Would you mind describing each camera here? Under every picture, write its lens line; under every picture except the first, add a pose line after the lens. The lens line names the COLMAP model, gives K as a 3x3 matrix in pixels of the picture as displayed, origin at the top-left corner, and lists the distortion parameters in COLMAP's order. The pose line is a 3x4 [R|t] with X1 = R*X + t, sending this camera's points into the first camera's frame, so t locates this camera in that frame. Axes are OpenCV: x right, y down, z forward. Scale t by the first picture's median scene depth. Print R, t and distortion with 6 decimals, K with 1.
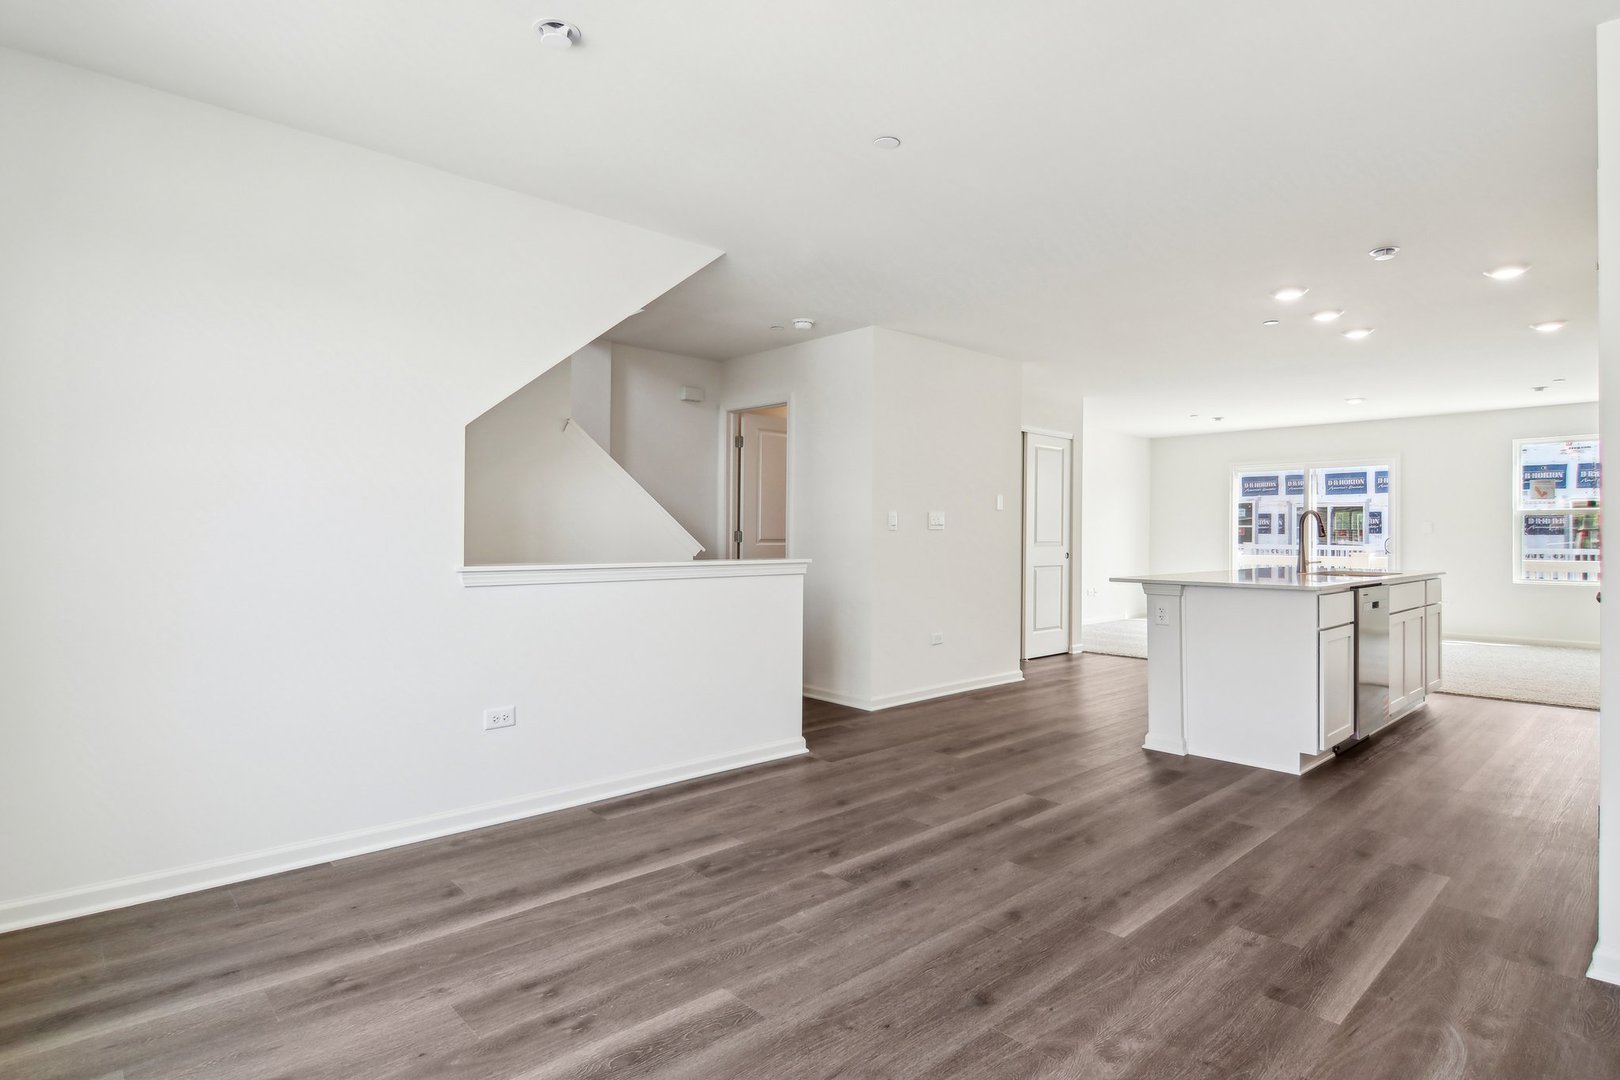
lens RADIAL K [[842.3, 0, 803.6], [0, 842.3, 538.7], [0, 0, 1]] dist [0.001100, -0.018802]
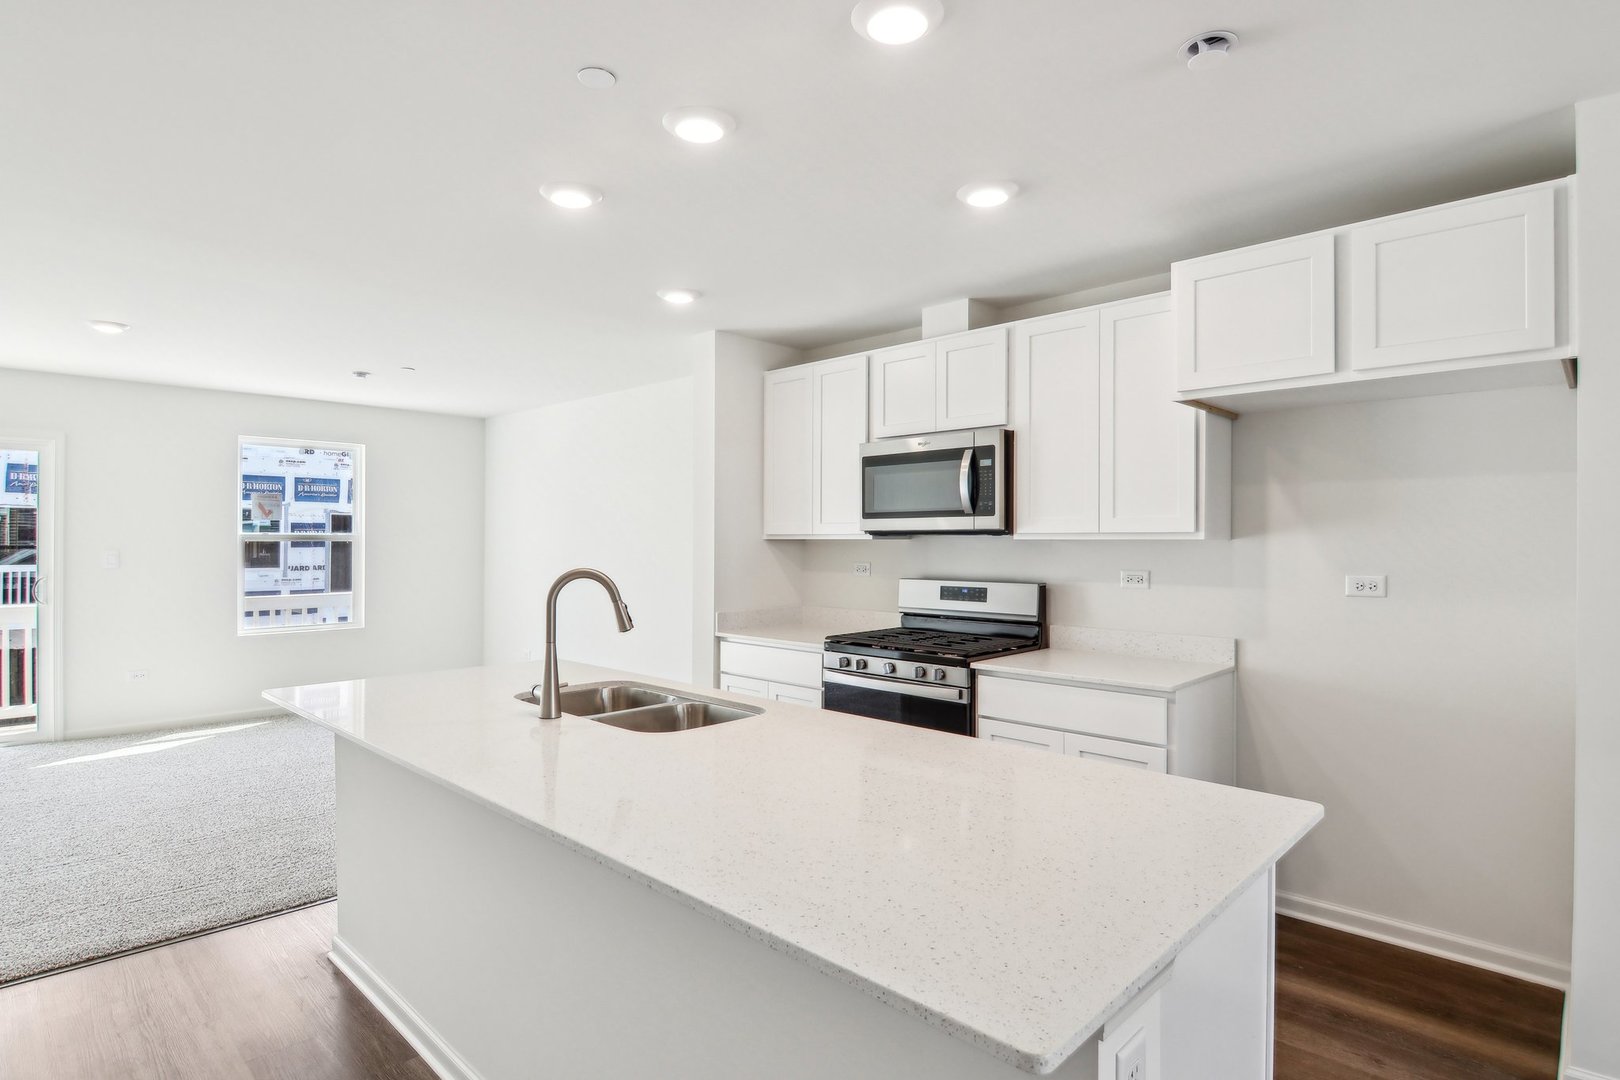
lens RADIAL K [[842.3, 0, 803.6], [0, 842.3, 538.7], [0, 0, 1]] dist [0.001100, -0.018802]
pose [[-0.057805, -0.000929, 0.998327, 0.131615], [0.001967, 0.999998, 0.001044, -0.037802], [-0.998326, 0.002024, -0.057803, 0.696681]]
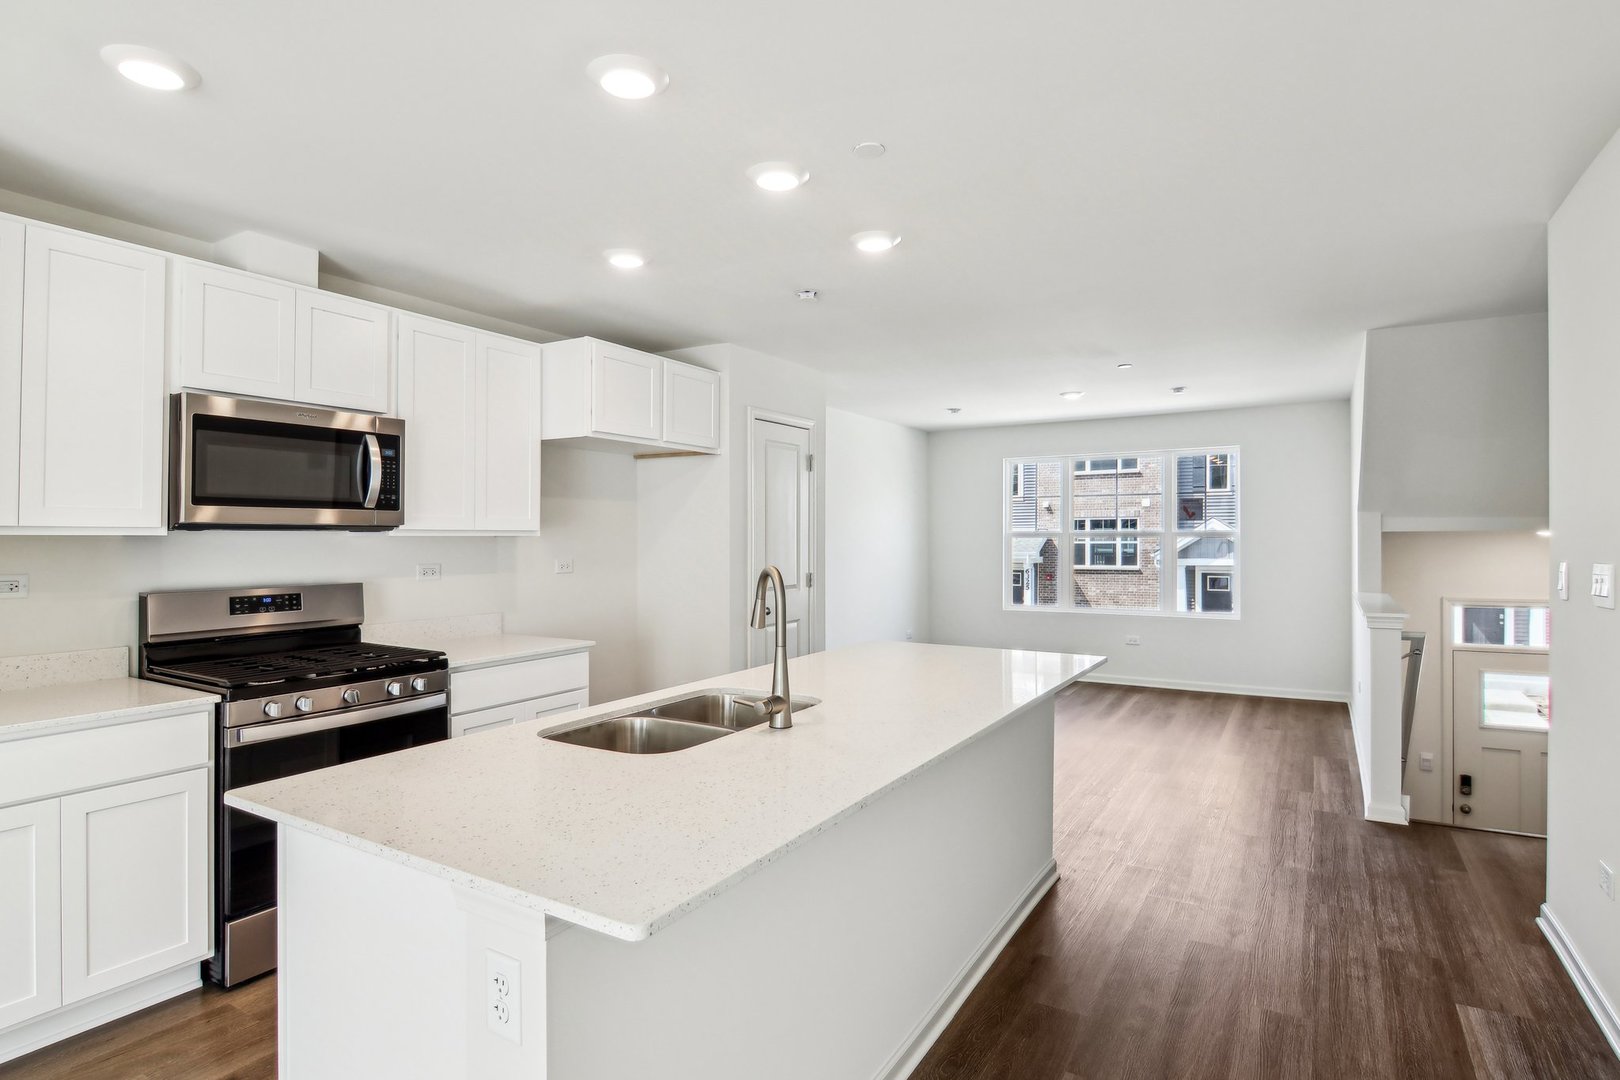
lens RADIAL K [[842.3, 0, 803.6], [0, 842.3, 538.7], [0, 0, 1]] dist [0.001100, -0.018802]
pose [[-0.961497, -0.002524, -0.274804, 0.532546], [-0.003779, 0.999985, 0.004040, -0.037740], [0.274789, 0.004923, -0.961492, 1.065302]]
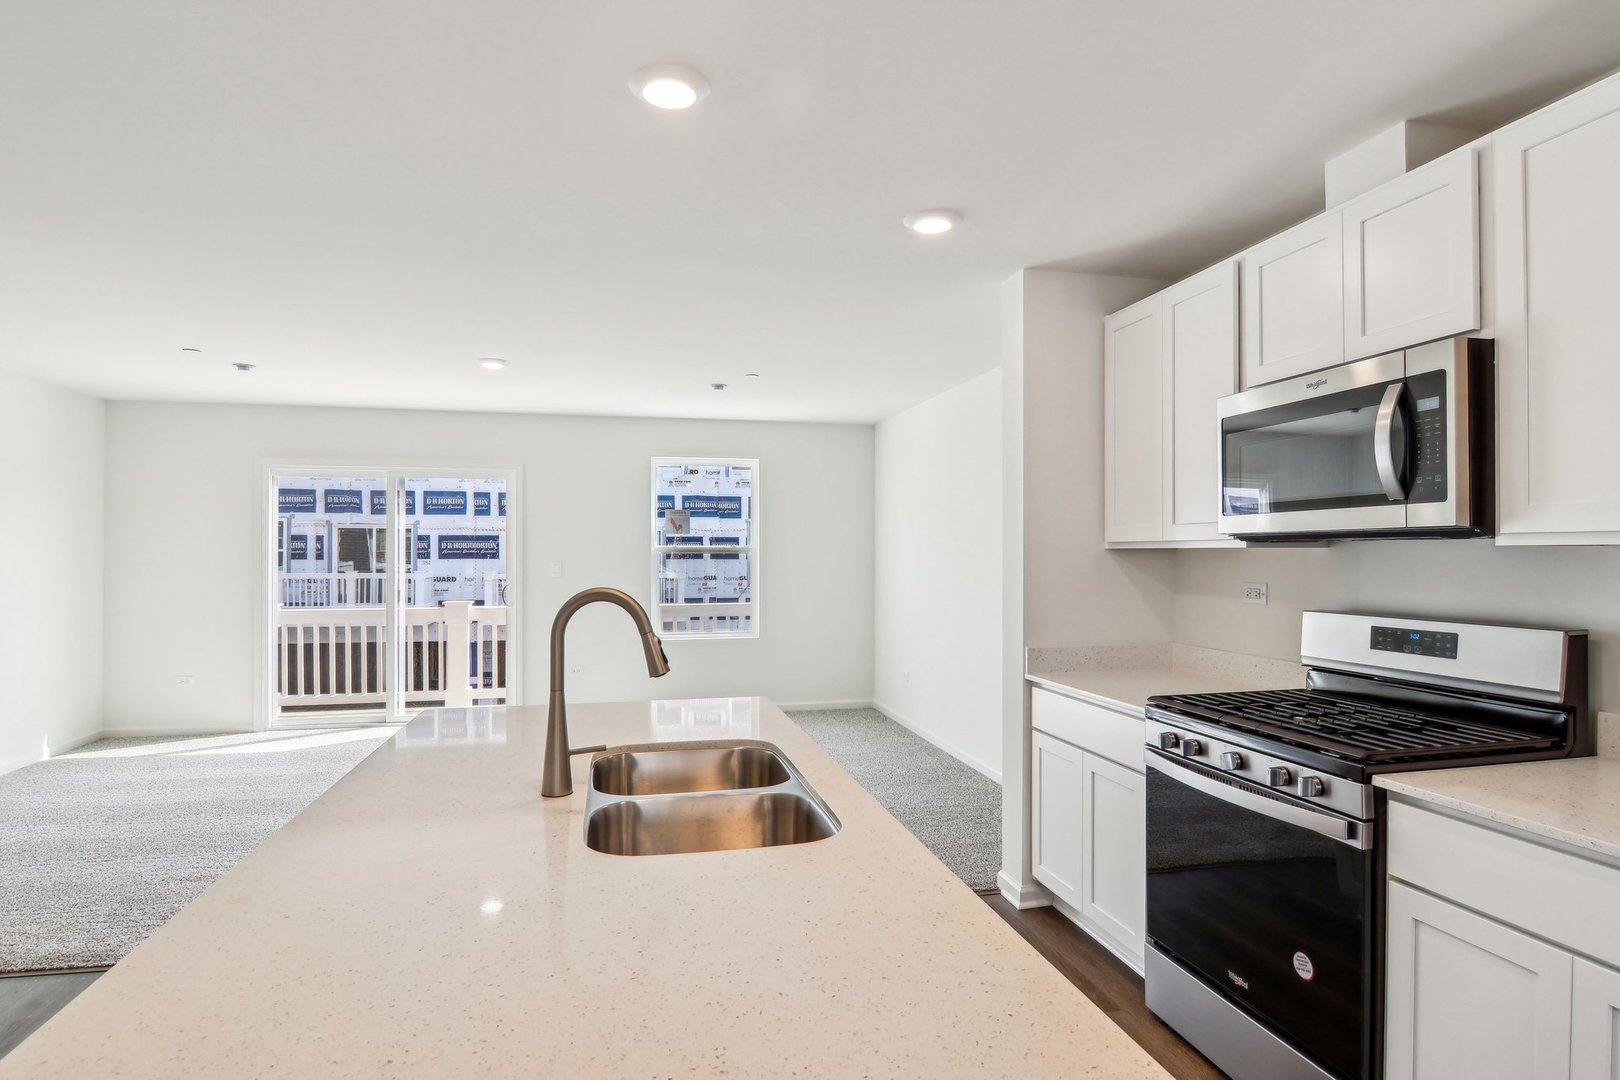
lens RADIAL K [[851.0, 0, 804.1], [0, 851.0, 550.8], [0, 0, 1]] dist [0.001486, -0.020136]
pose [[0.499299, -0.000687, 0.866430, 0.289932], [0.005372, 0.999983, -0.002303, -0.035446], [-0.866413, 0.005804, 0.499294, 0.597510]]
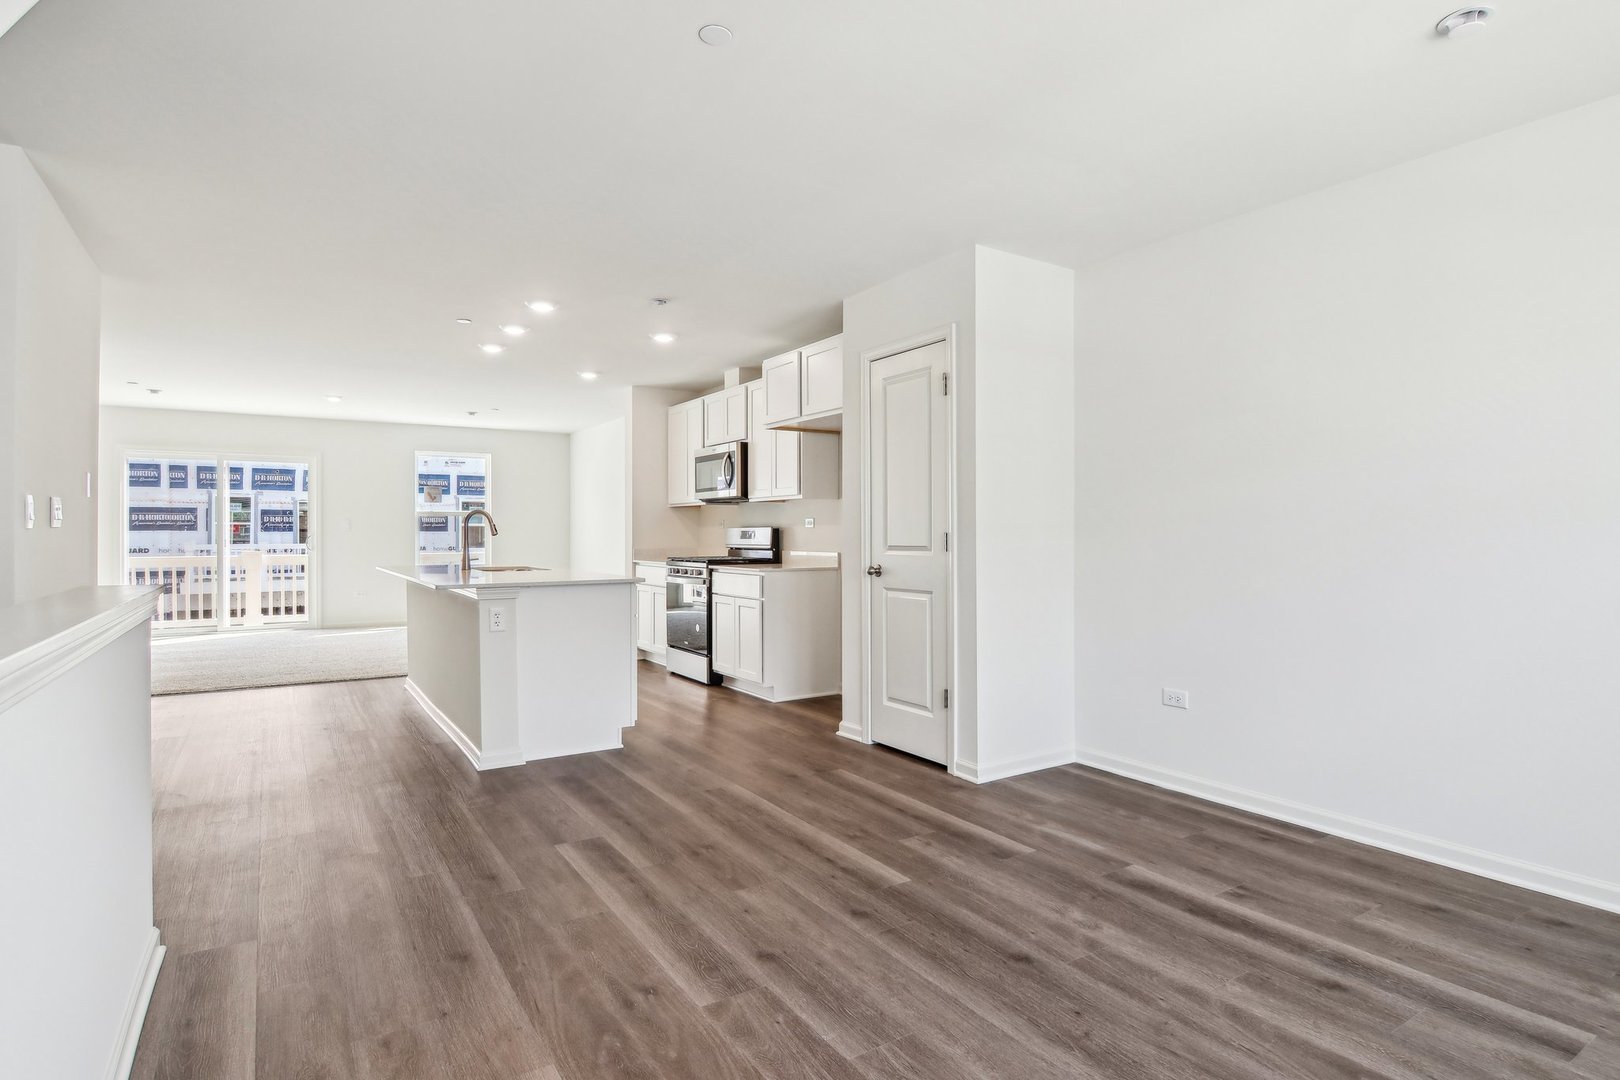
lens RADIAL K [[842.3, 0, 803.6], [0, 842.3, 538.7], [0, 0, 1]] dist [0.001100, -0.018802]
pose [[0.176176, -0.010309, 0.984305, -0.270096], [0.006207, 0.999937, 0.009362, -0.004083], [-0.984339, 0.004460, 0.176228, 0.319800]]
